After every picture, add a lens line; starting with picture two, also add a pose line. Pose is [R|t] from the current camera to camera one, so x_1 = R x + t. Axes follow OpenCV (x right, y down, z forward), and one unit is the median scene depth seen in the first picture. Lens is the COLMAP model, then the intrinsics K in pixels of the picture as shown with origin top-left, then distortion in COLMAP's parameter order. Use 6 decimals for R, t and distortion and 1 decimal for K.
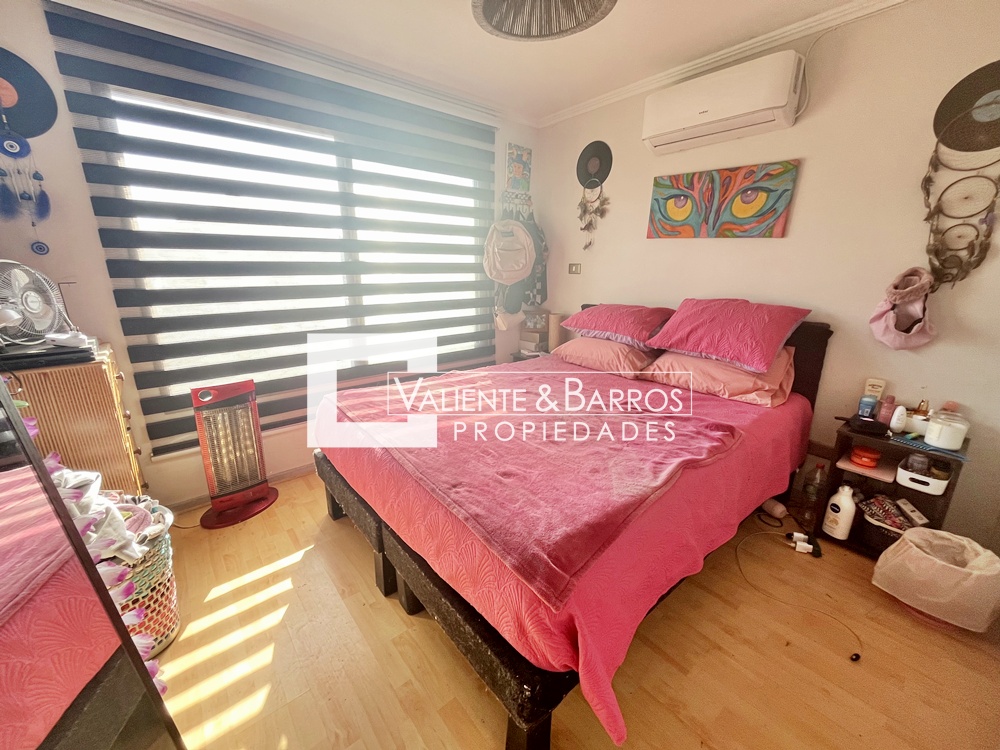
lens RADIAL K [[402.3, 0, 498.2], [0, 402.3, 376.2], [0, 0, 1]] dist [-0.000289, 0.000303]
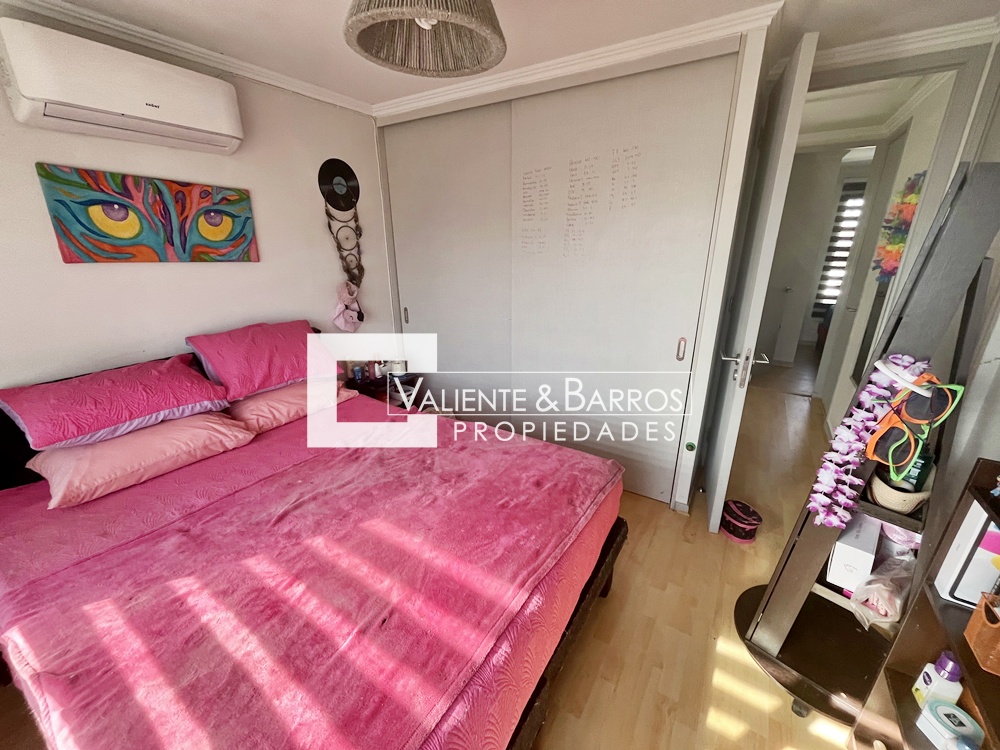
lens RADIAL K [[402.3, 0, 497.7], [0, 402.3, 376.9], [0, 0, 1]] dist [-0.000289, 0.000303]
pose [[-0.297223, -0.310585, 0.902882, -0.518709], [0.257521, 0.884497, 0.389035, -0.305781], [-0.919425, 0.348141, -0.182910, 0.671639]]
